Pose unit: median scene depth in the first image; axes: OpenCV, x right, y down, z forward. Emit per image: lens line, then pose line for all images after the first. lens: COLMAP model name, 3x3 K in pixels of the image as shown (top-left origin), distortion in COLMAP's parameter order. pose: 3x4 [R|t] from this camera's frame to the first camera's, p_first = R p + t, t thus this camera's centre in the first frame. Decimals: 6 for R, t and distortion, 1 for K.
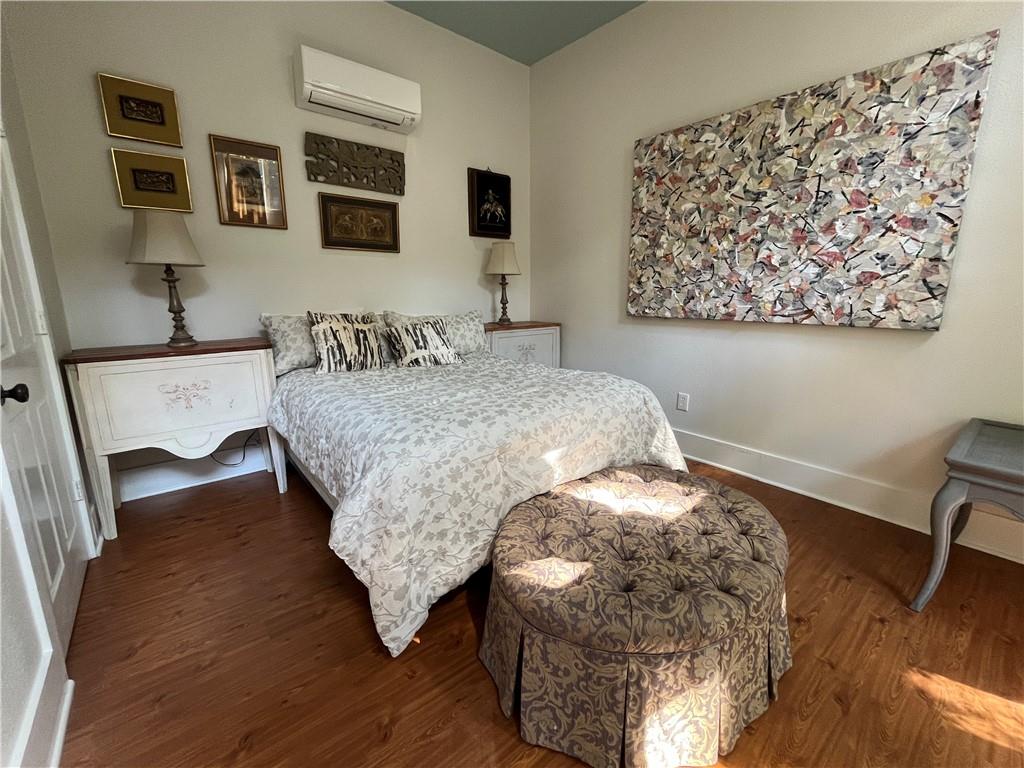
lens RADIAL K [[424.8, 0, 511.0], [0, 424.8, 382.3], [0, 0, 1]] dist [-0.003486, -0.000910]
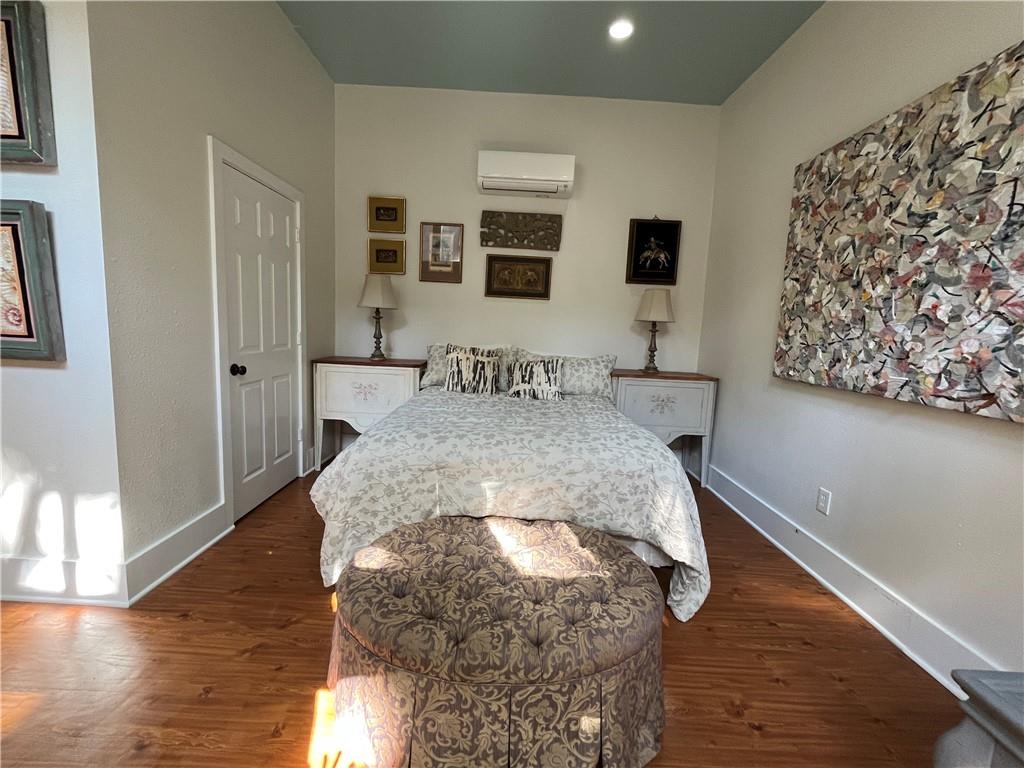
lens RADIAL K [[424.8, 0, 509.9], [0, 424.8, 383.8], [0, 0, 1]] dist [-0.003486, -0.000910]
pose [[0.772298, 0.123324, -0.623175, 0.484874], [-0.181291, 0.982967, -0.030148, -0.036681], [0.608842, 0.136259, 0.781501, 0.093512]]
